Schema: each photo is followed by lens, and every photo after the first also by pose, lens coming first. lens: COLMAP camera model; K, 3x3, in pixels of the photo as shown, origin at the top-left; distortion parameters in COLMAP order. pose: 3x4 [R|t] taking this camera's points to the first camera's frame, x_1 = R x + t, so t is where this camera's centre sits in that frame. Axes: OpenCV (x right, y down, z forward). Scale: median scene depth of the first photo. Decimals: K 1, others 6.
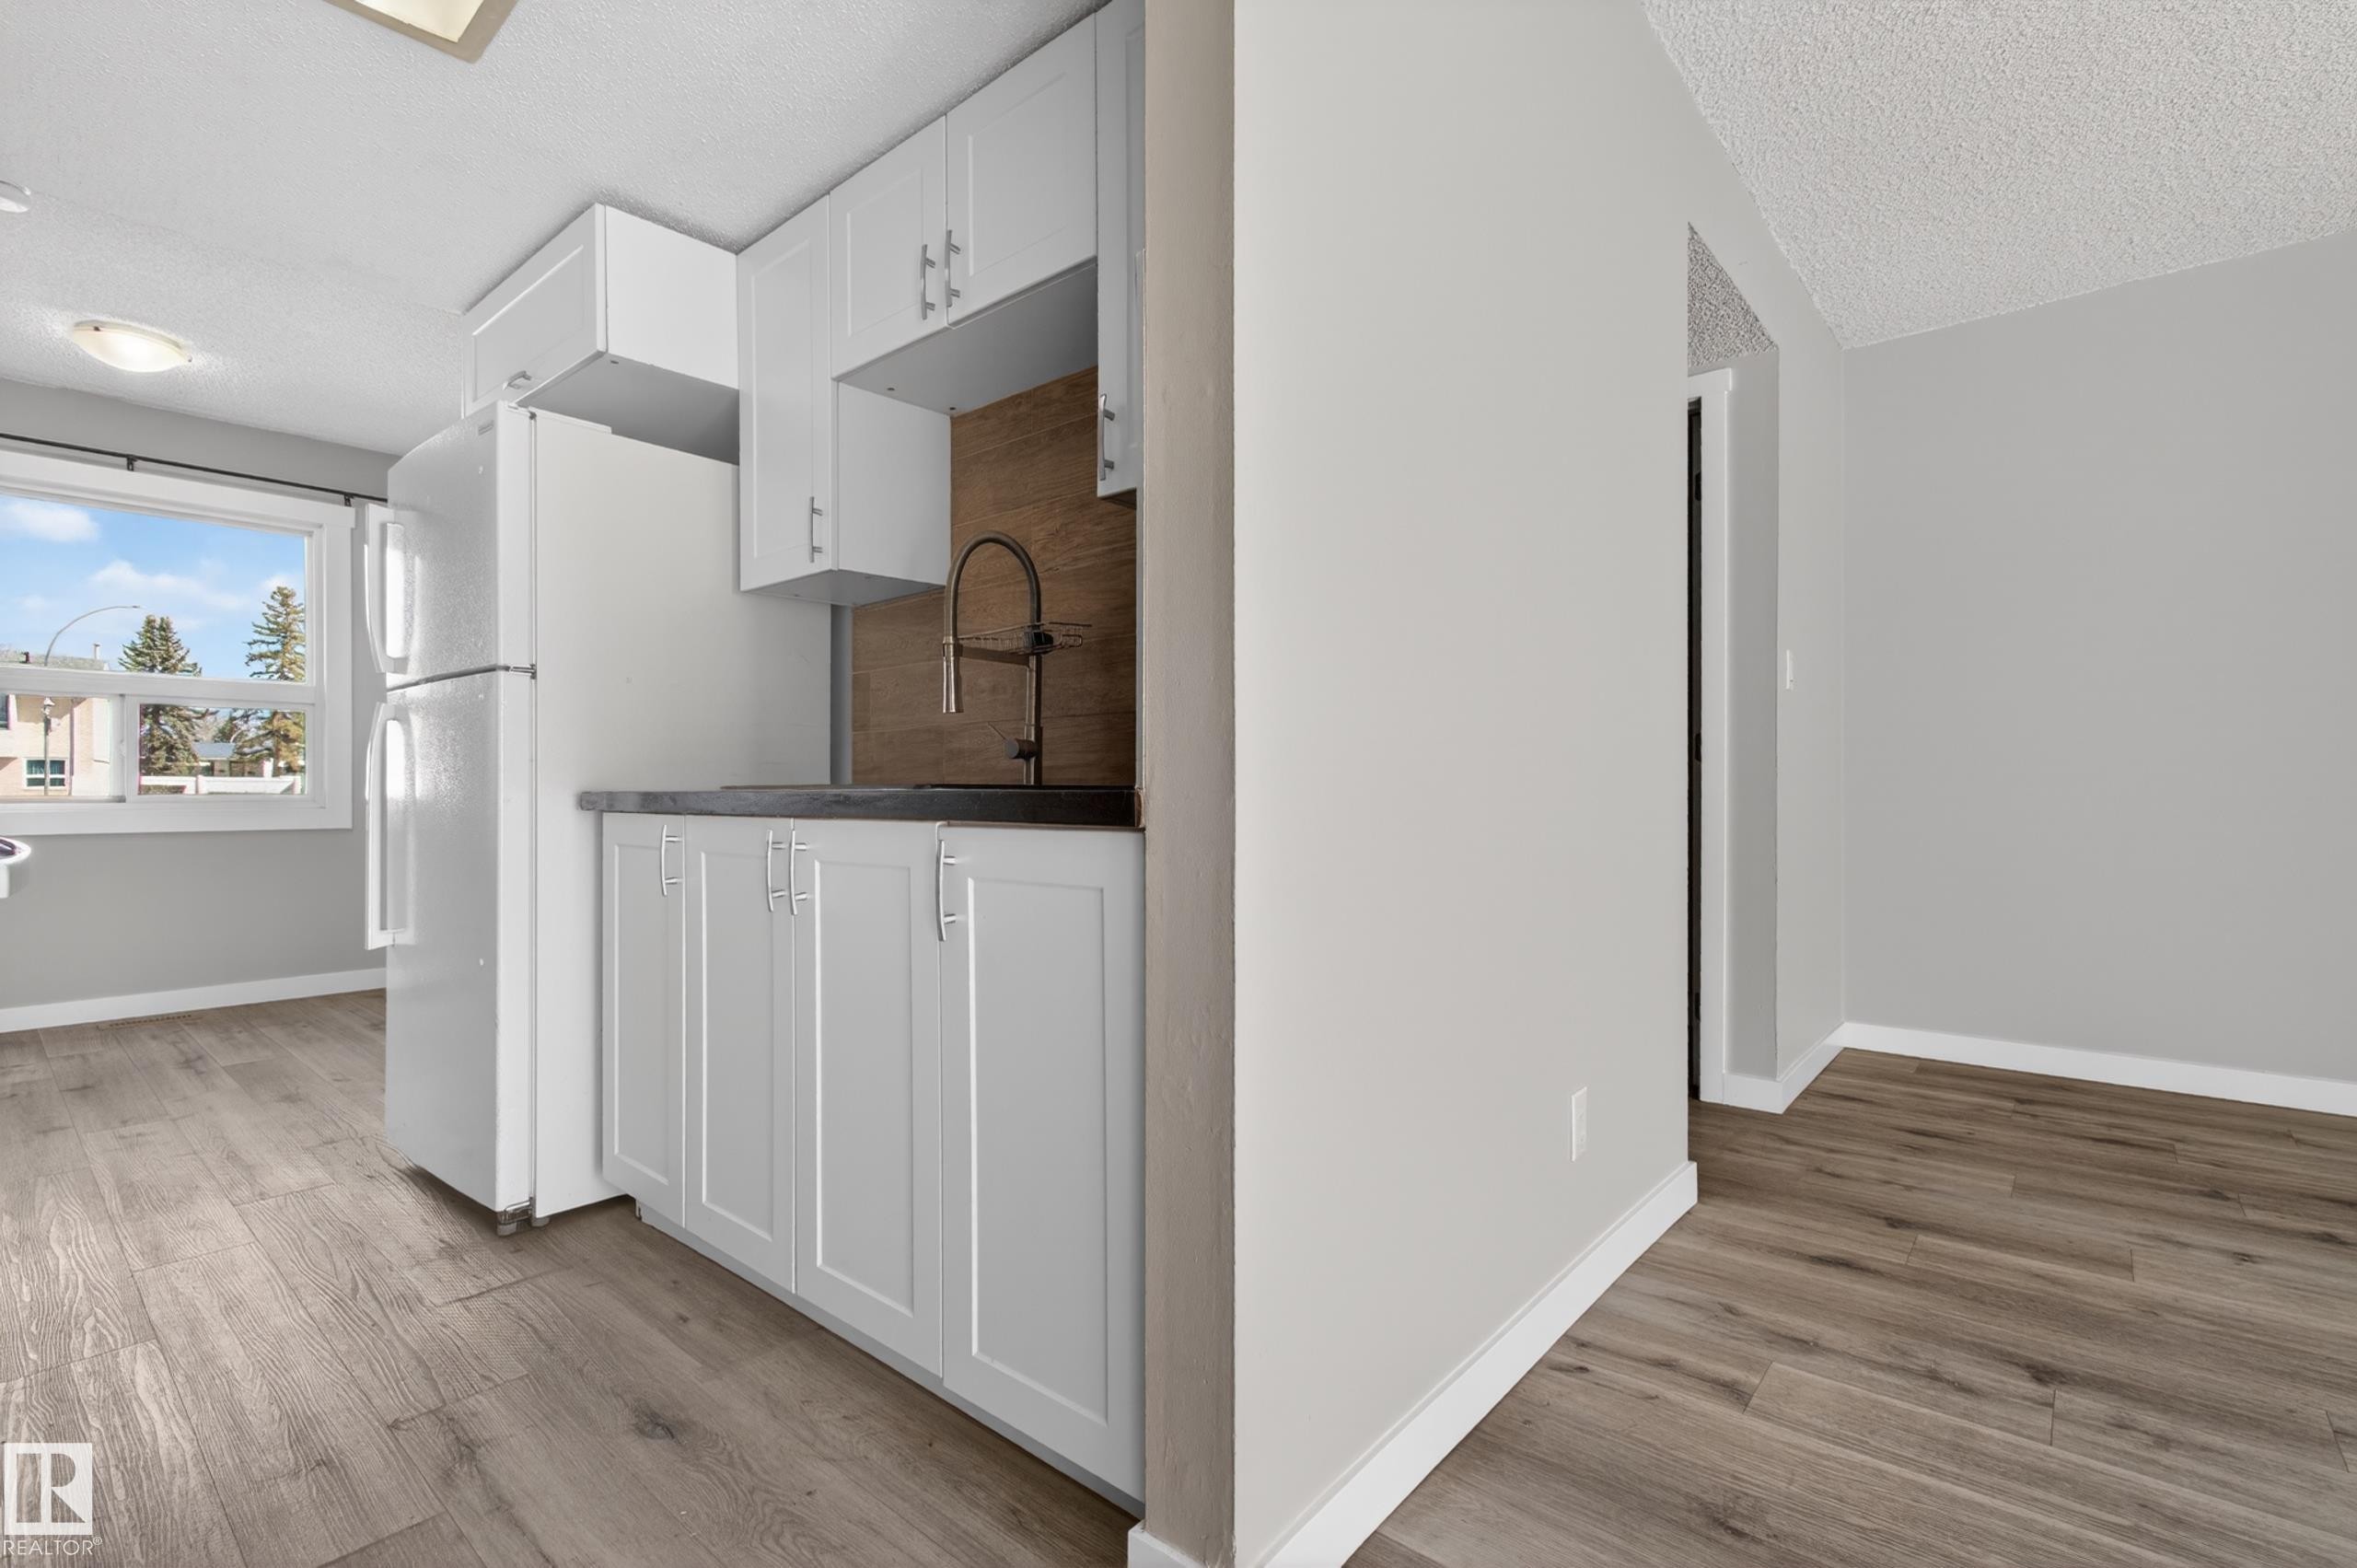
lens RADIAL K [[1064.9, 0, 1179.9], [0, 1064.9, 791.9], [0, 0, 1]] dist [-0.001569, 0.000760]
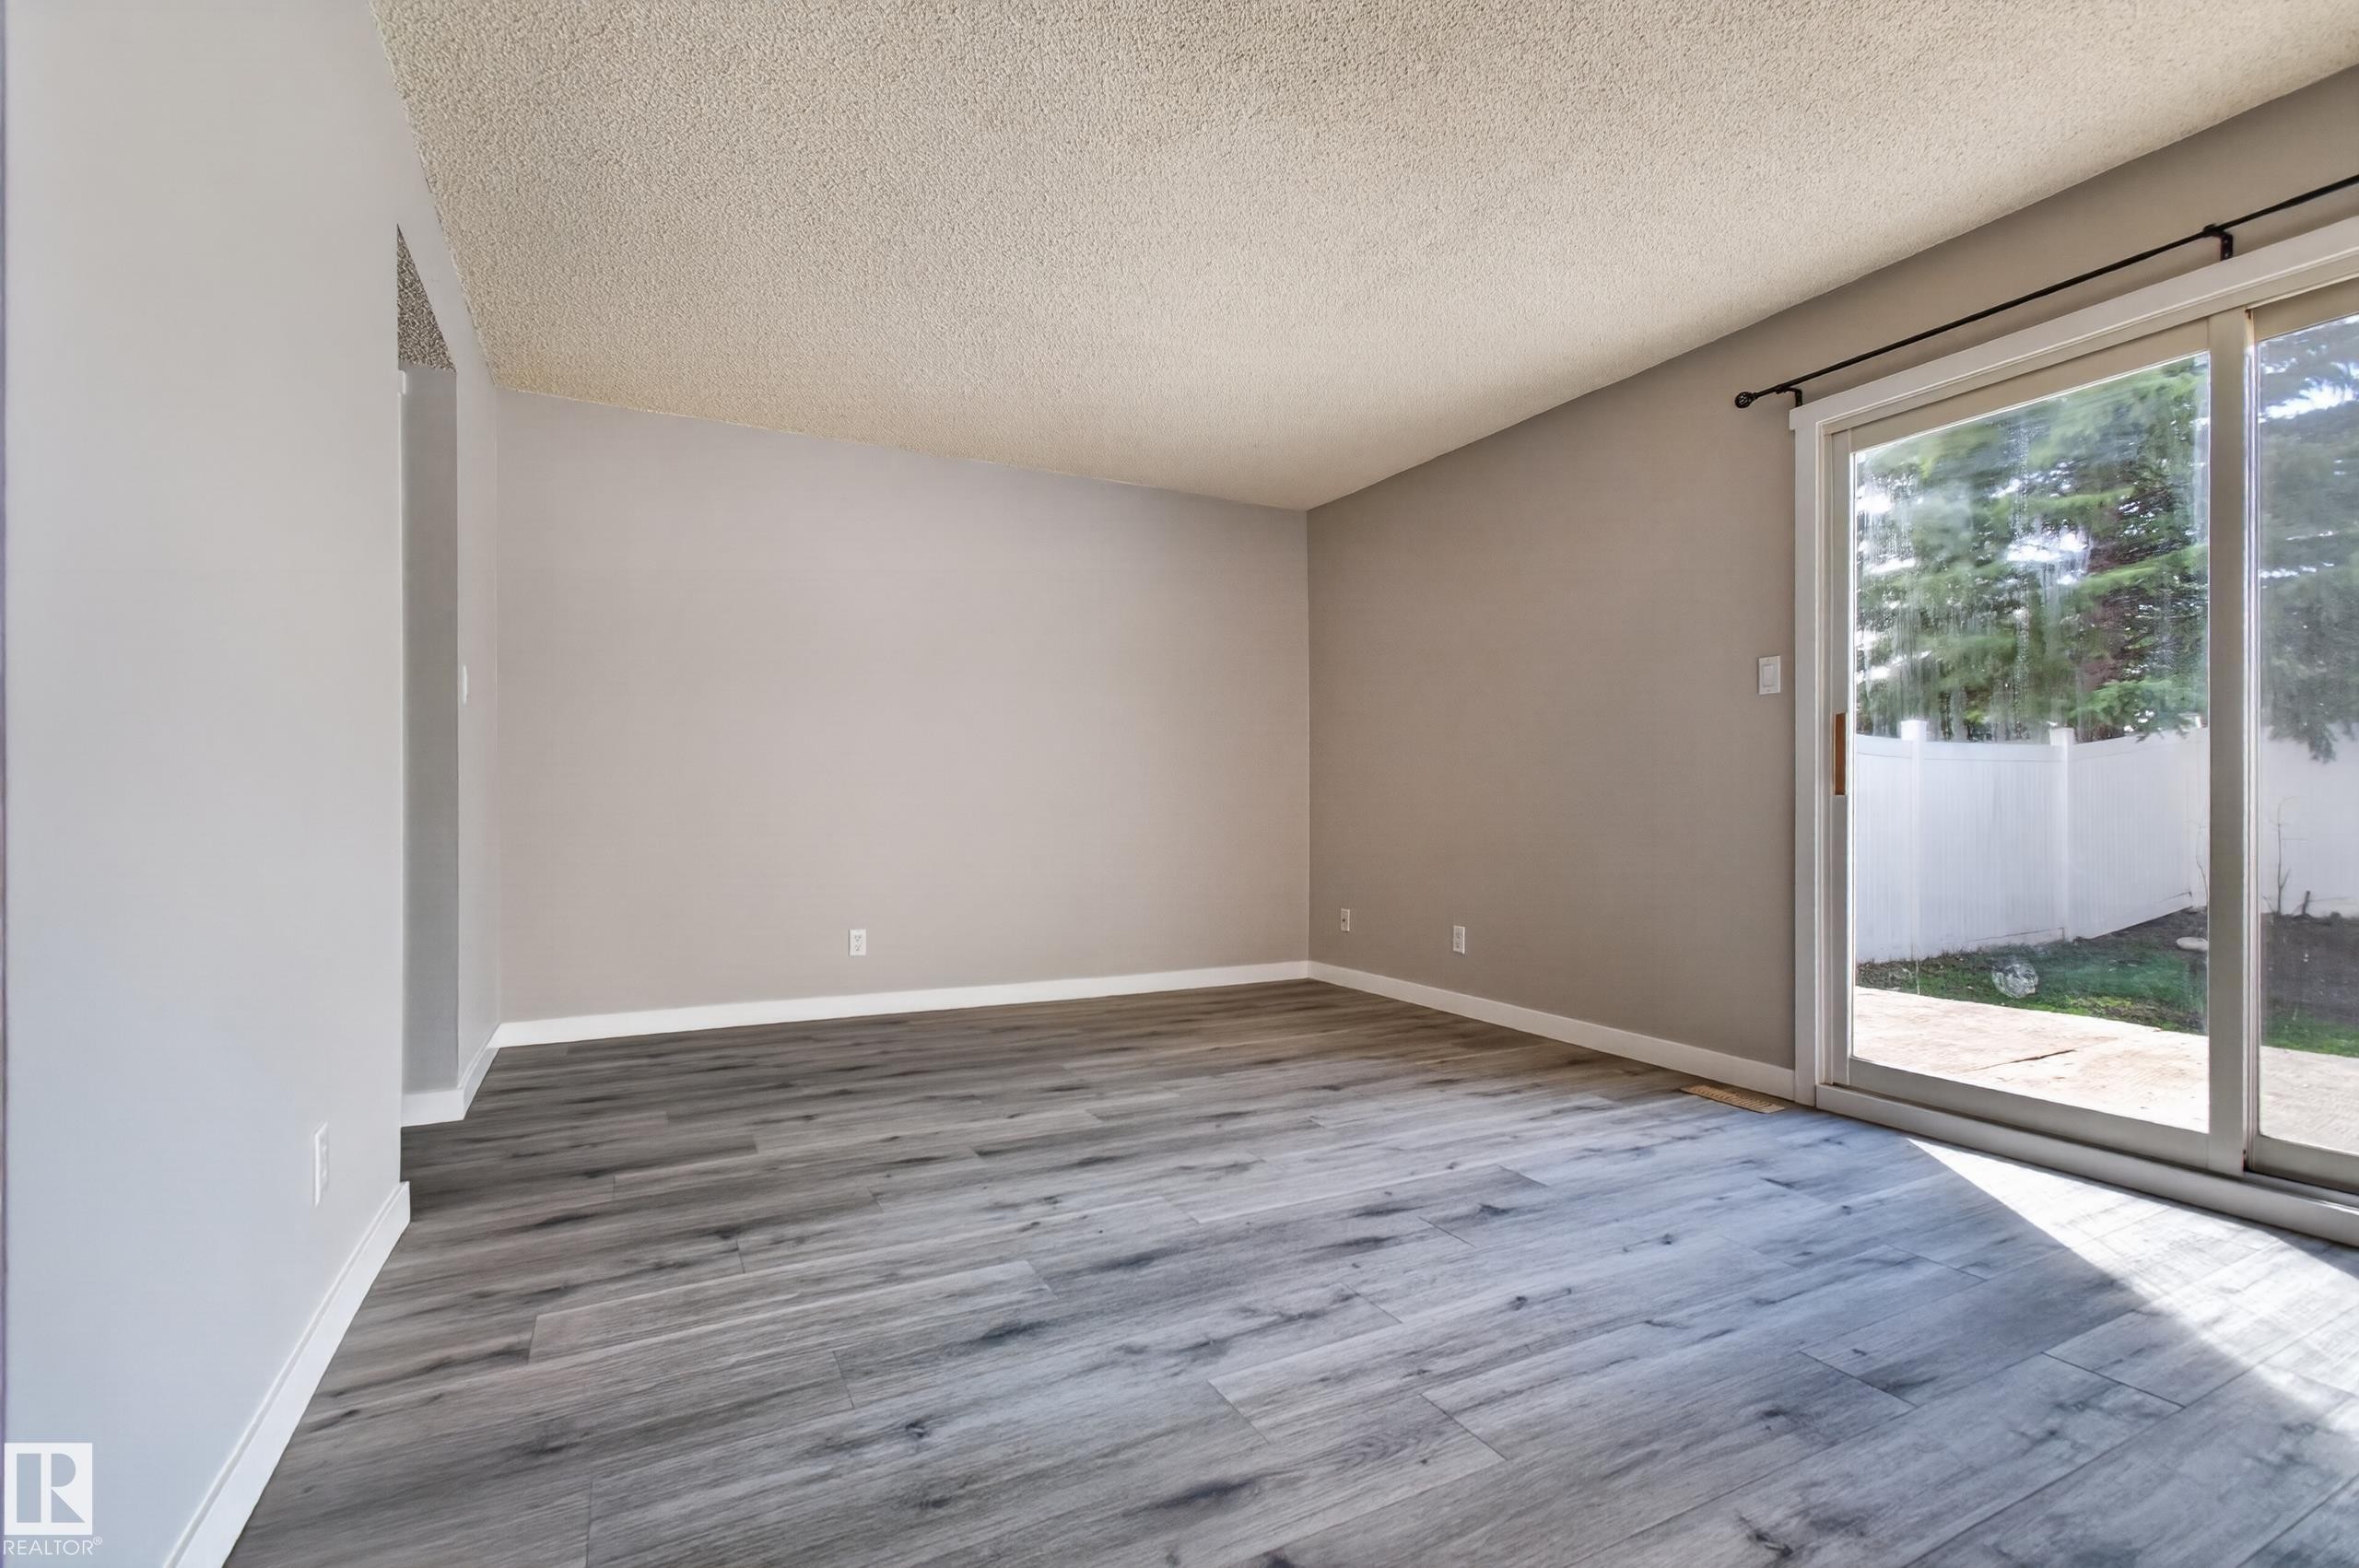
lens RADIAL K [[1049.7, 0, 1172.6], [0, 1049.7, 792.5], [0, 0, 1]] dist [-0.001814, 0.000819]
pose [[0.373257, 0.013010, 0.927637, -0.176087], [-0.000017, 0.999902, -0.014016, -0.000420], [-0.927728, 0.005215, 0.373220, -0.029062]]
